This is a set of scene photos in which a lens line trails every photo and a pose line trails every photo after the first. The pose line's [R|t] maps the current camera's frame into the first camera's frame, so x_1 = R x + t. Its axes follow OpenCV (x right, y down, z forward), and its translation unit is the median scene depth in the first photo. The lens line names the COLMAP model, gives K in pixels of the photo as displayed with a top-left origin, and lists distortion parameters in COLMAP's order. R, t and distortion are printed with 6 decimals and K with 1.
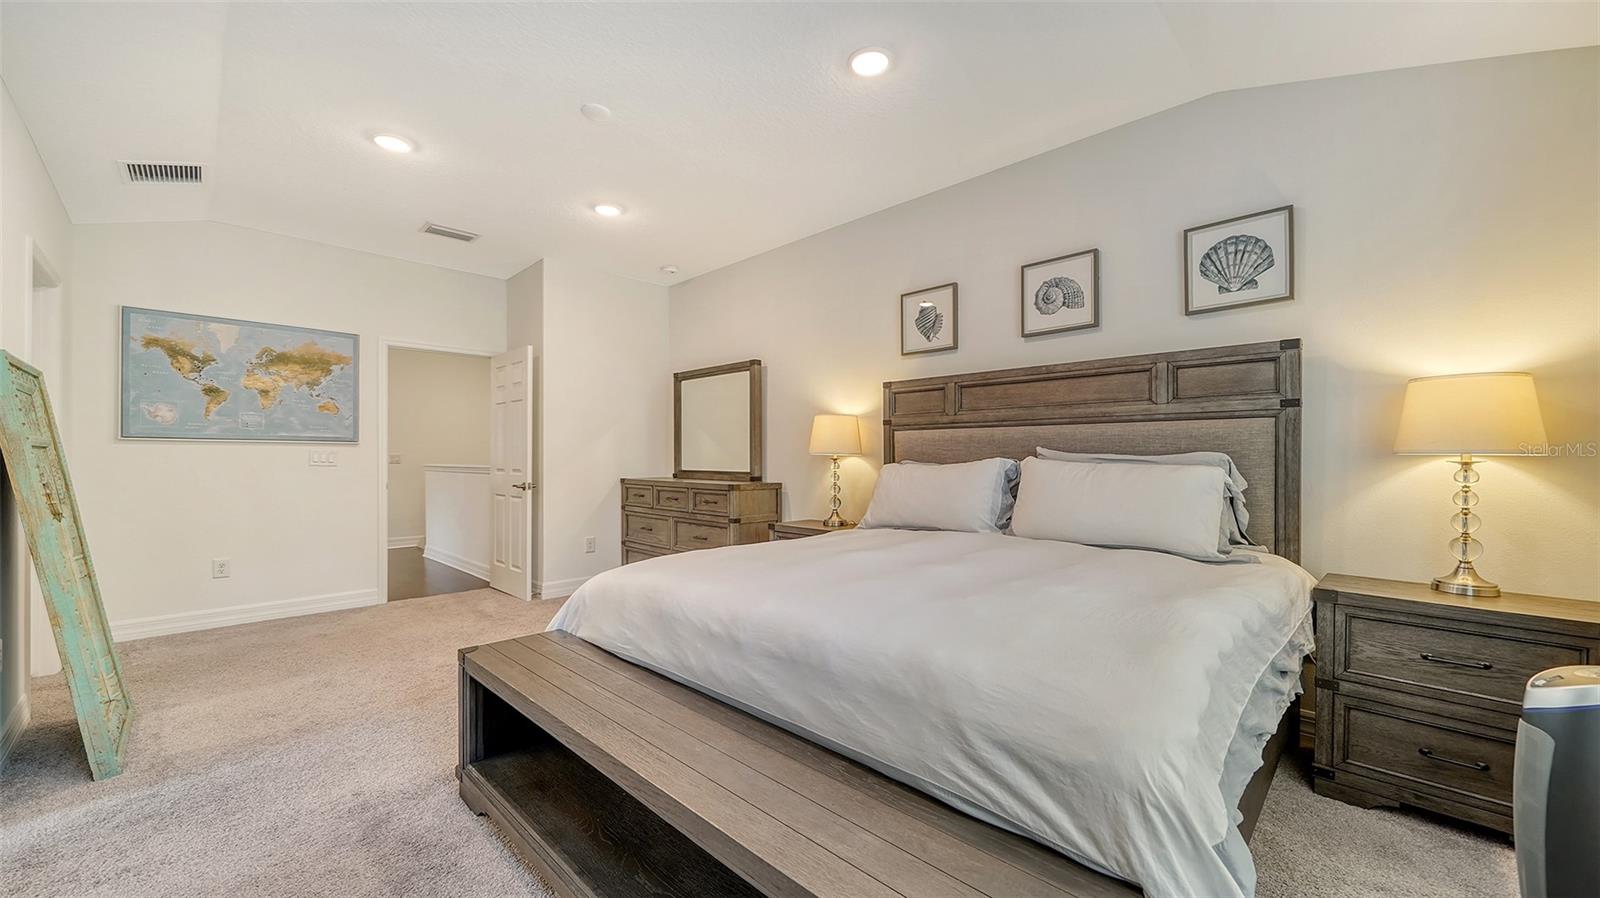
lens RADIAL K [[607.8, 0, 836.8], [0, 607.8, 457.2], [0, 0, 1]] dist [-0.006711, -0.000167]
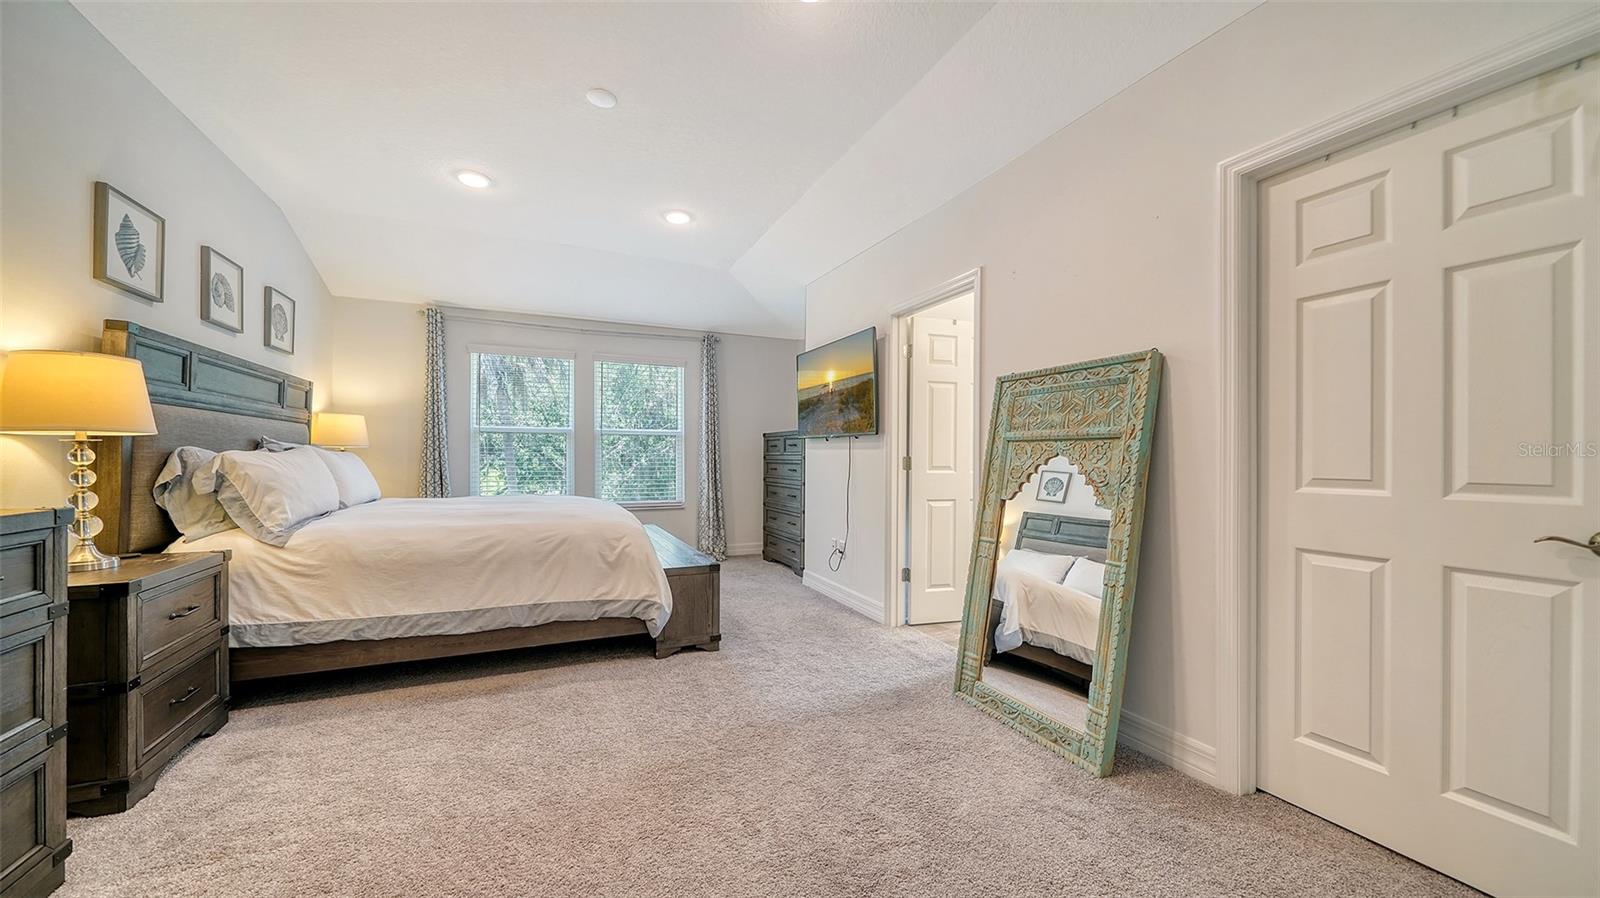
lens RADIAL K [[581.2, 0, 799.8], [0, 581.2, 461.1], [0, 0, 1]] dist [0.001617, 0.000250]
pose [[-0.930507, -0.005840, 0.366229, -0.757476], [-0.002950, 0.999960, 0.008449, 0.013050], [-0.366263, 0.006782, -0.930487, 1.258680]]
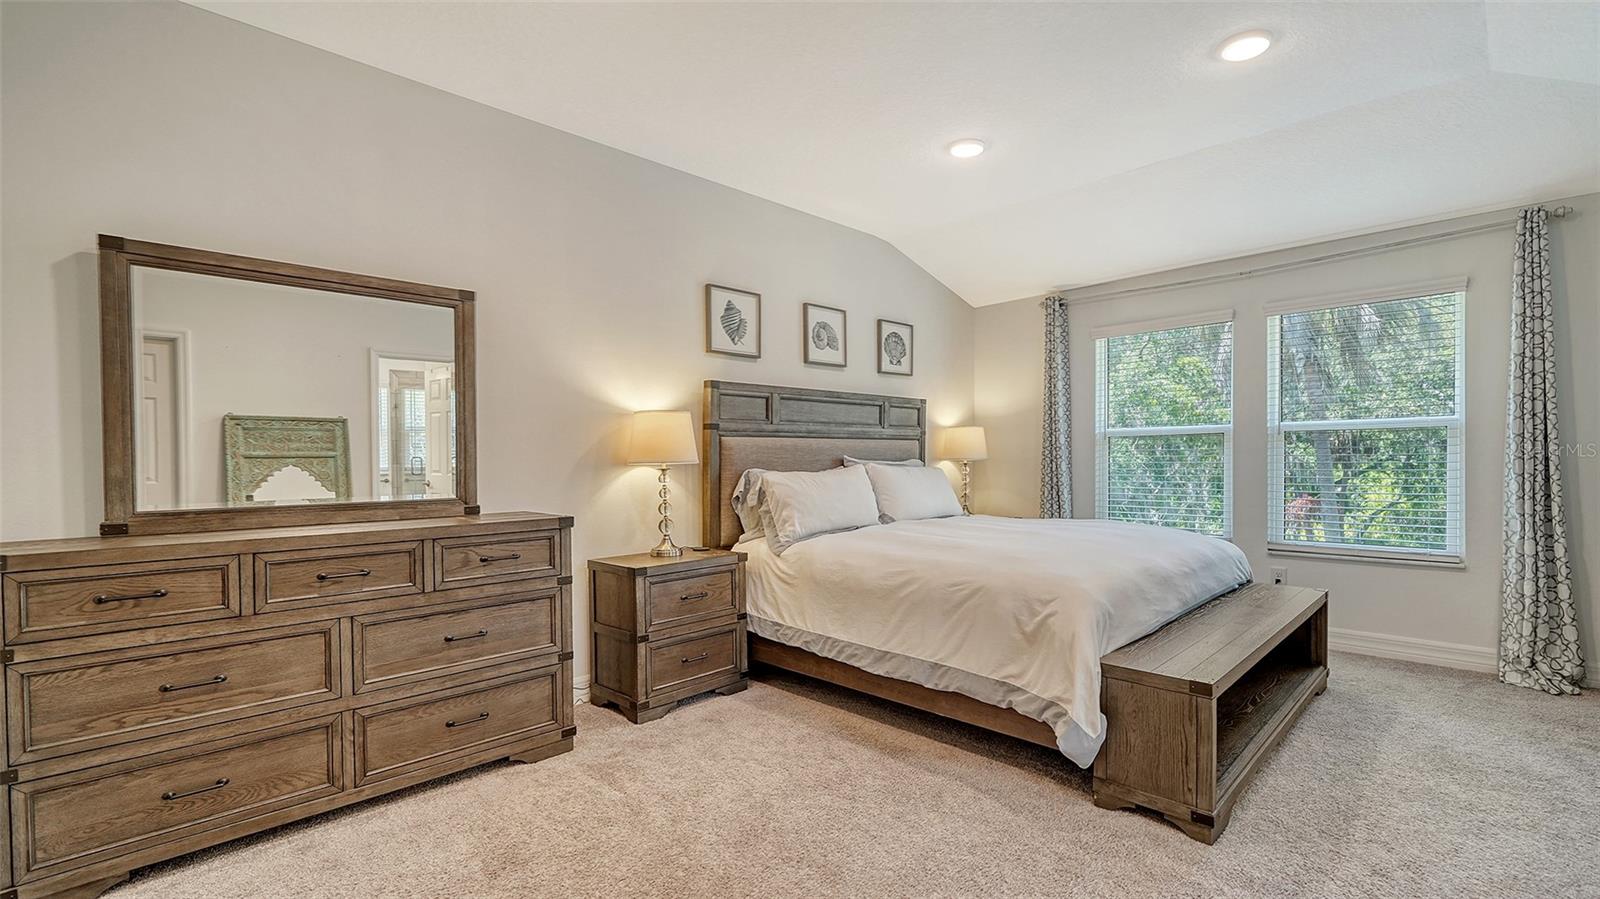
lens RADIAL K [[705.4, 0, 785.0], [0, 705.4, 475.0], [0, 0, 1]] dist [0.001061, -0.000523]
pose [[0.042818, -0.019795, 0.998887, -0.893012], [0.014389, 0.999712, 0.019195, -0.005343], [-0.998979, 0.013551, 0.043091, 0.820824]]
